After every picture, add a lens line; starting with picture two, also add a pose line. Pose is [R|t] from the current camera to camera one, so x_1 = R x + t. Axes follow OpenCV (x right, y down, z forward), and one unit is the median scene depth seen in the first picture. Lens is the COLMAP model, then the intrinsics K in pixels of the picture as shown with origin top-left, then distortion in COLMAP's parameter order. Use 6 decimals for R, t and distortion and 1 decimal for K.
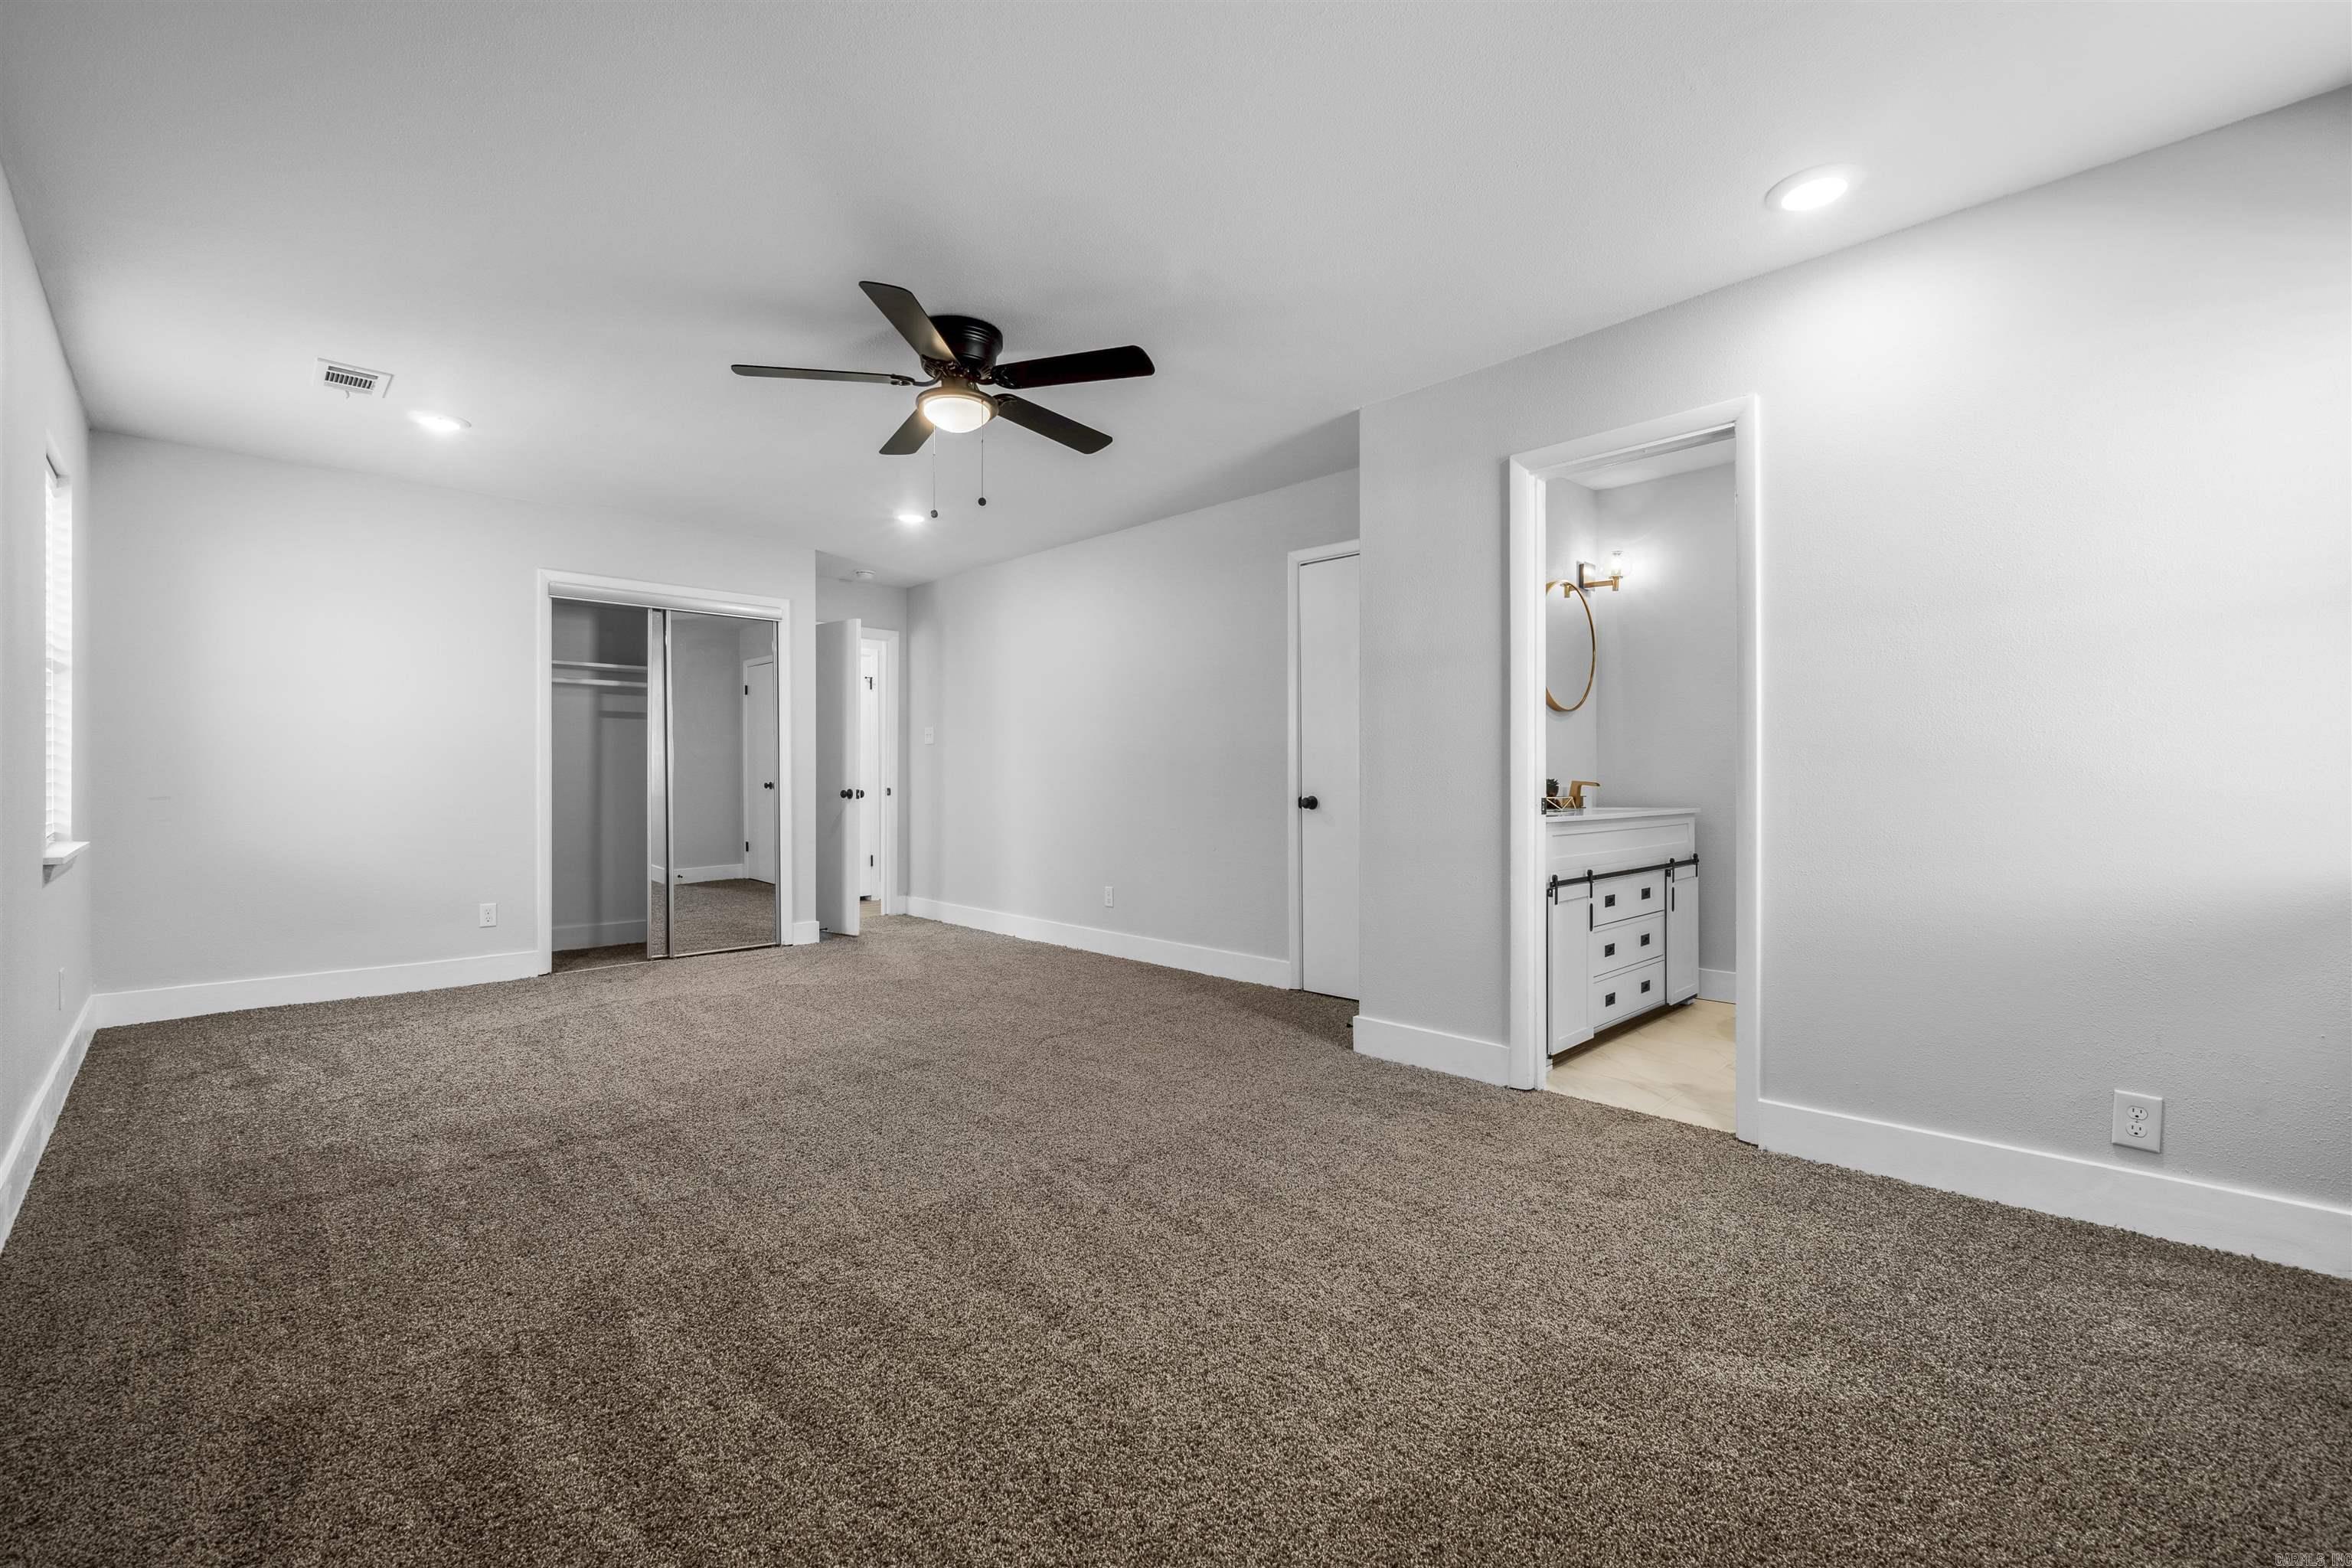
lens RADIAL K [[1003.3, 0, 1176.0], [0, 1003.3, 784.0], [0, 0, 1]] dist [-0.001475, -0.000151]
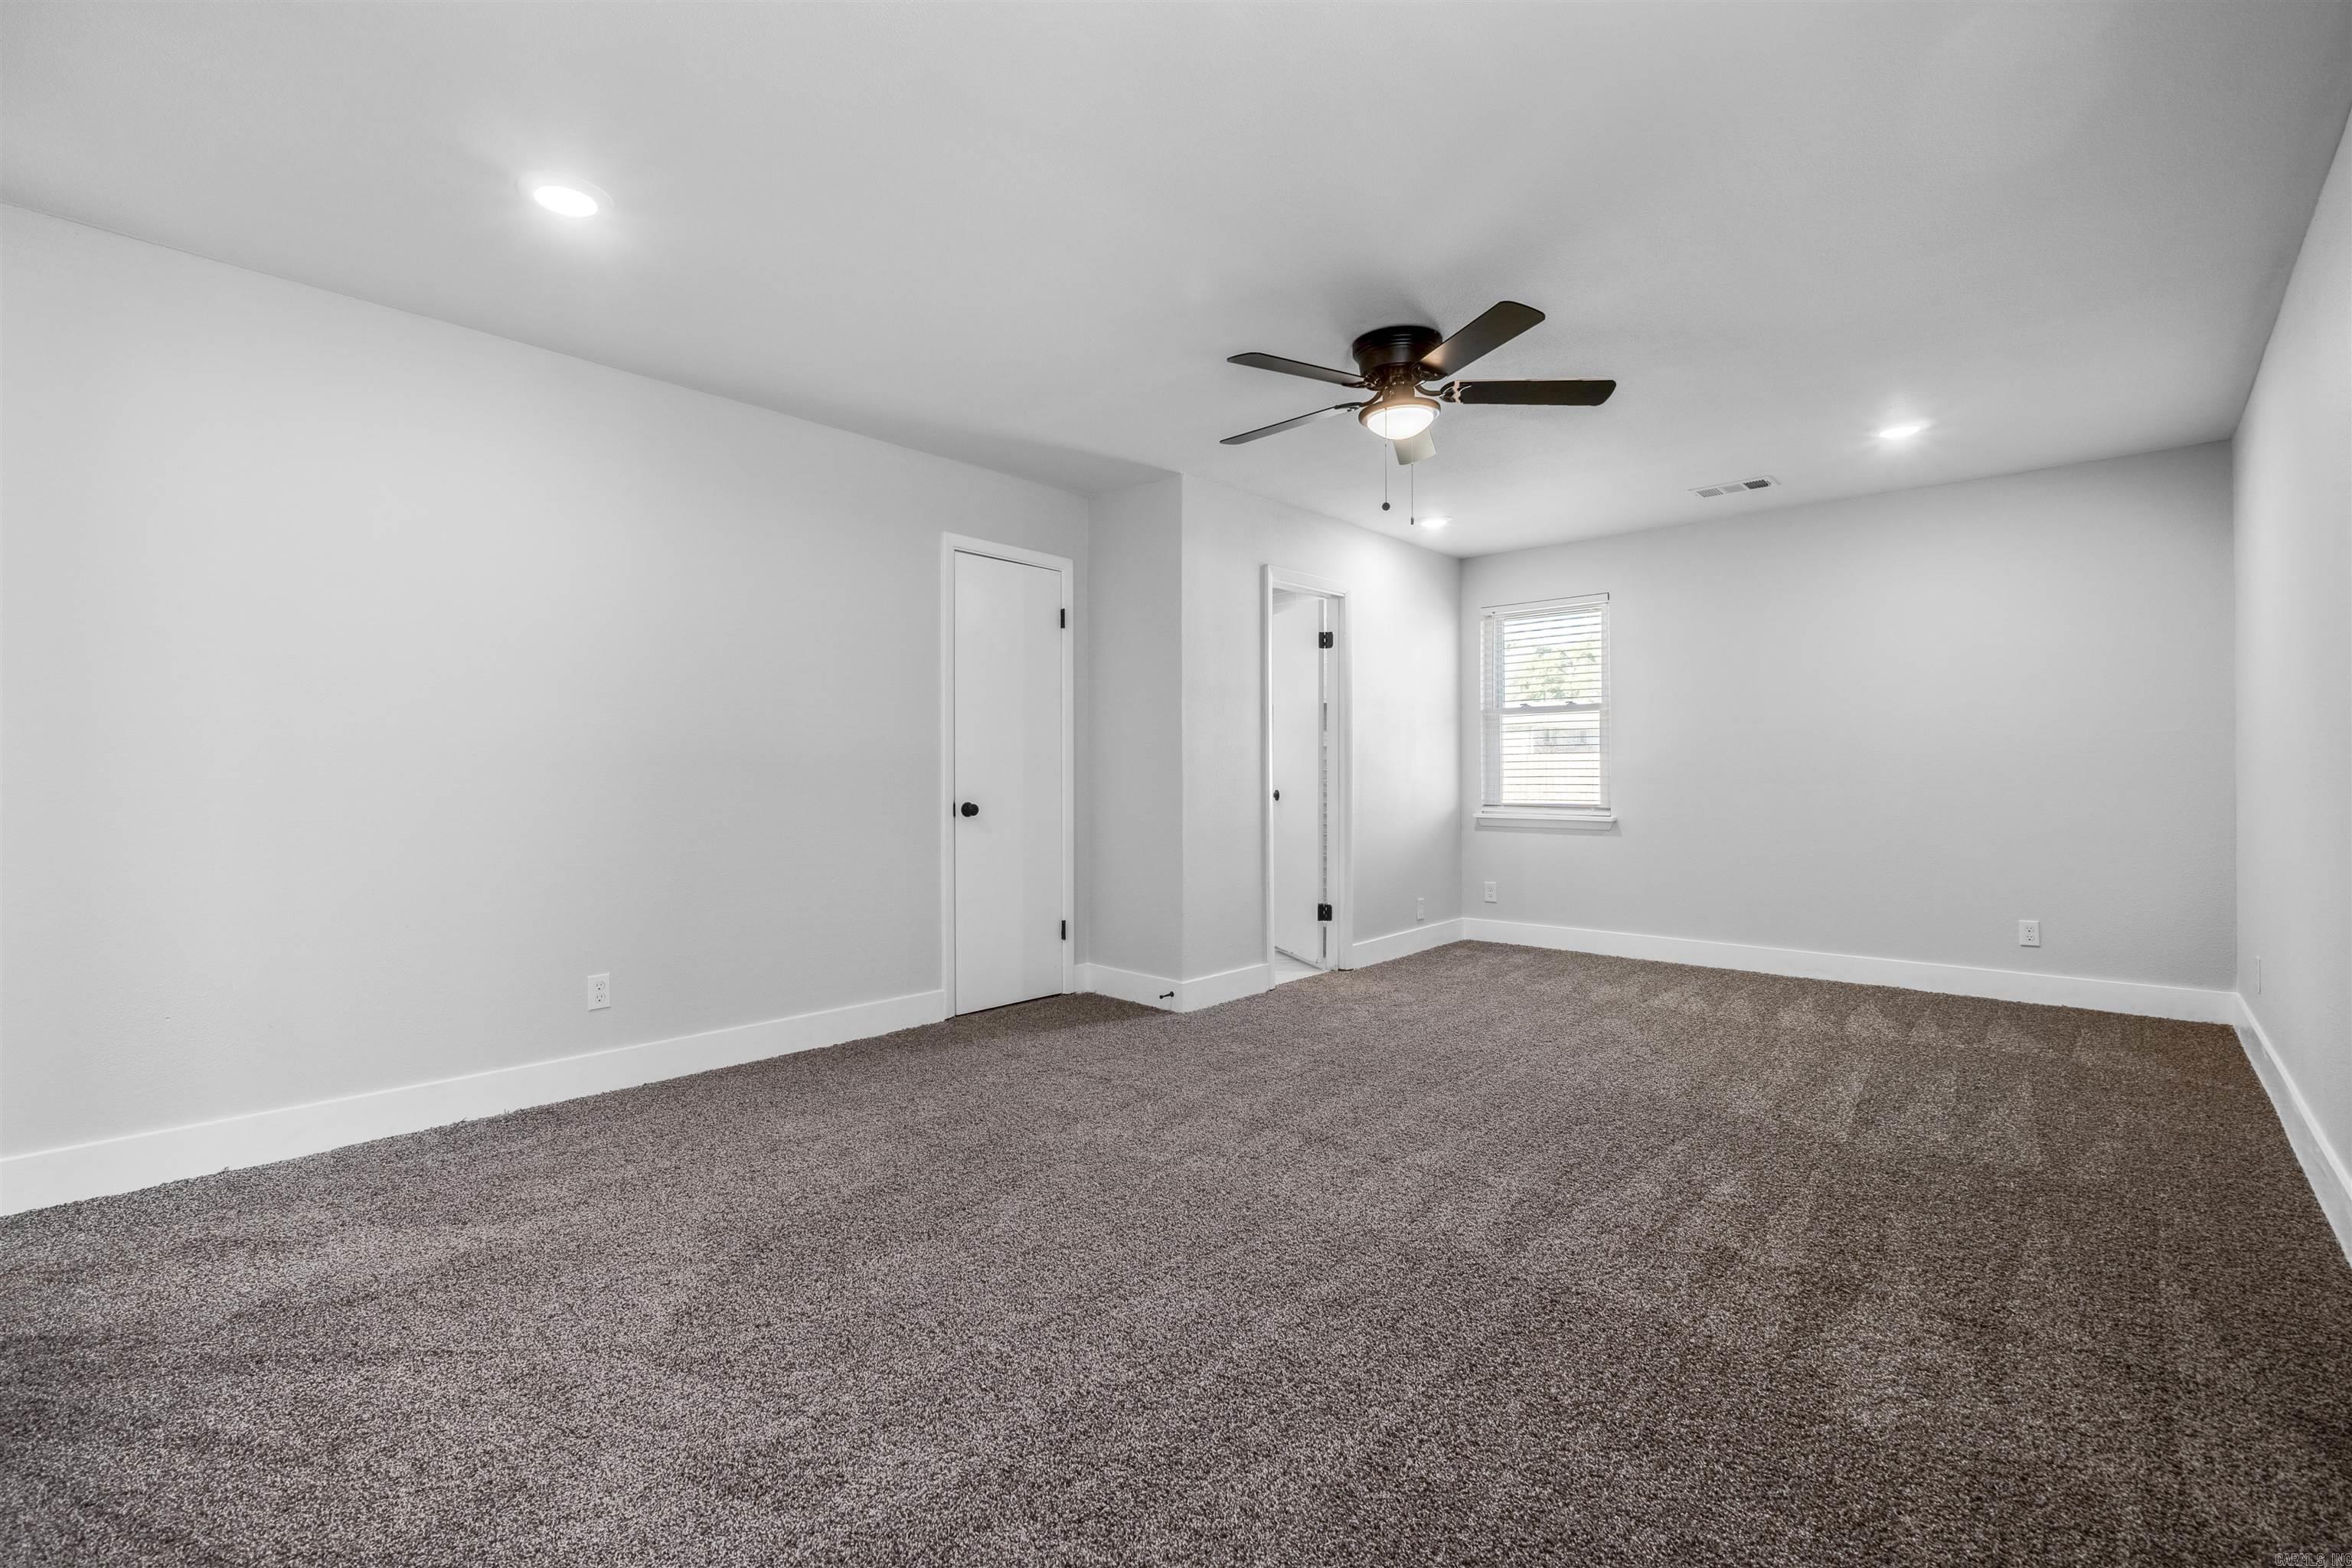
lens RADIAL K [[1003.3, 0, 1176.0], [0, 1003.3, 784.0], [0, 0, 1]] dist [-0.001475, -0.000151]
pose [[-0.046815, -0.002751, 0.998900, -0.796216], [0.009080, 0.999954, 0.003180, -0.006466], [-0.998862, 0.009219, -0.046788, 0.840629]]
